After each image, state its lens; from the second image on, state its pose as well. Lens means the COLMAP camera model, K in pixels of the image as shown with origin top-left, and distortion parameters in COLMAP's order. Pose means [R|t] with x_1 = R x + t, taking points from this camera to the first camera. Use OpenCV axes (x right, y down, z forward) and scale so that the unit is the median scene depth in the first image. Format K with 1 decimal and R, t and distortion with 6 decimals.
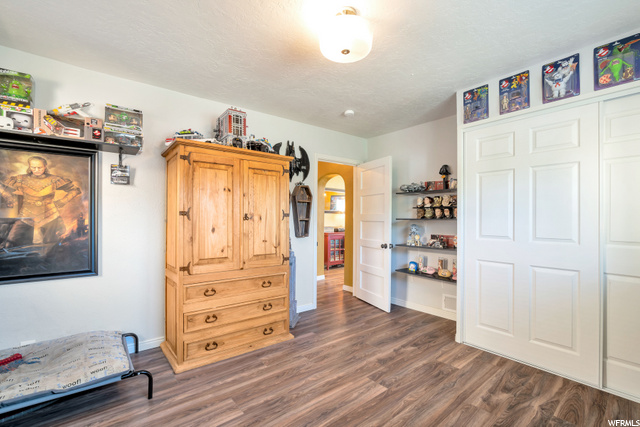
lens RADIAL K [[280.9, 0, 320.0], [0, 280.9, 215.2], [0, 0, 1]] dist [-0.019401, 0.001346]
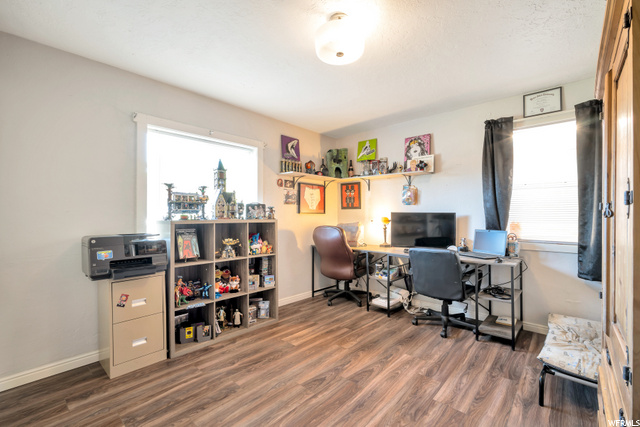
lens RADIAL K [[280.9, 0, 319.7], [0, 280.9, 214.9], [0, 0, 1]] dist [-0.019401, 0.001346]
pose [[-0.988575, -0.004510, -0.150660, 0.316806], [-0.004263, 0.999989, -0.001960, -0.000567], [0.150667, -0.001296, -0.988584, 1.933754]]
